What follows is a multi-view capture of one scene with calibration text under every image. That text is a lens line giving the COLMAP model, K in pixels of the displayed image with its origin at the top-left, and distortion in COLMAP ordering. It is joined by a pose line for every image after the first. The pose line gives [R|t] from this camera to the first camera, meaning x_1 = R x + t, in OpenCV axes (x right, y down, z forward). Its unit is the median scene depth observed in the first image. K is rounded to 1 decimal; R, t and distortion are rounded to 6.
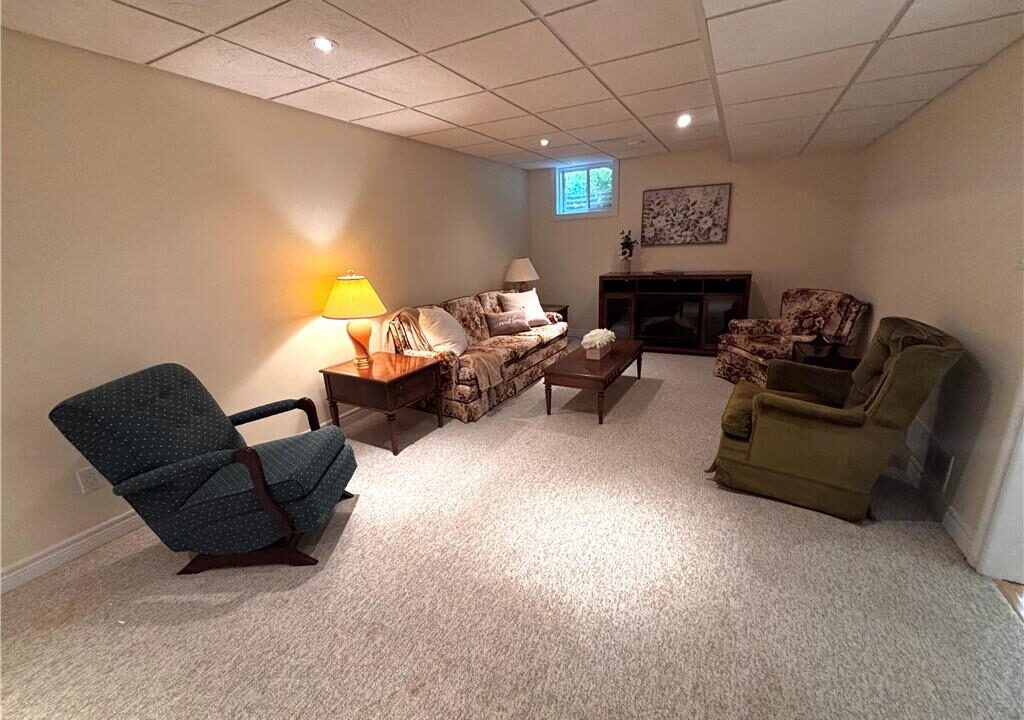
lens RADIAL K [[422.7, 0, 509.6], [0, 422.7, 361.8], [0, 0, 1]] dist [-0.001103, -0.000581]
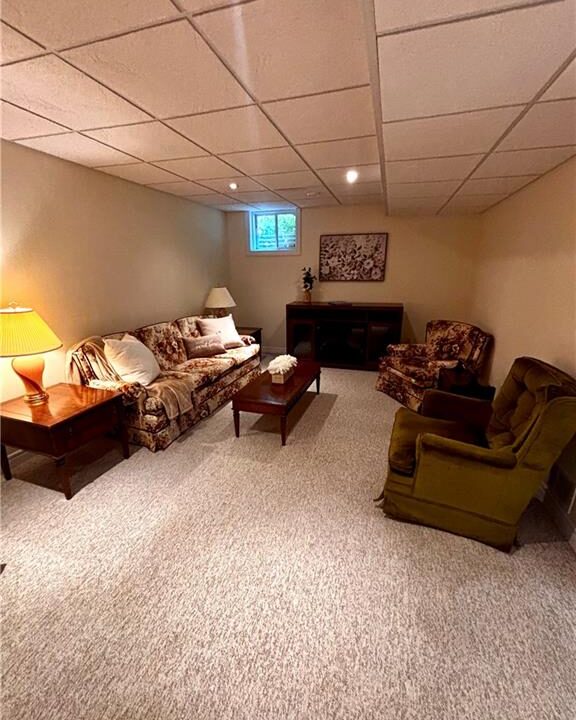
lens RADIAL K [[314.1, 0, 288.2], [0, 314.1, 360.4], [0, 0, 1]] dist [0.003432, -0.000496]
pose [[0.982124, -0.013907, 0.187723, 0.073756], [0.012760, 0.999892, 0.007318, -0.076129], [-0.187805, -0.004791, 0.982195, 0.184847]]
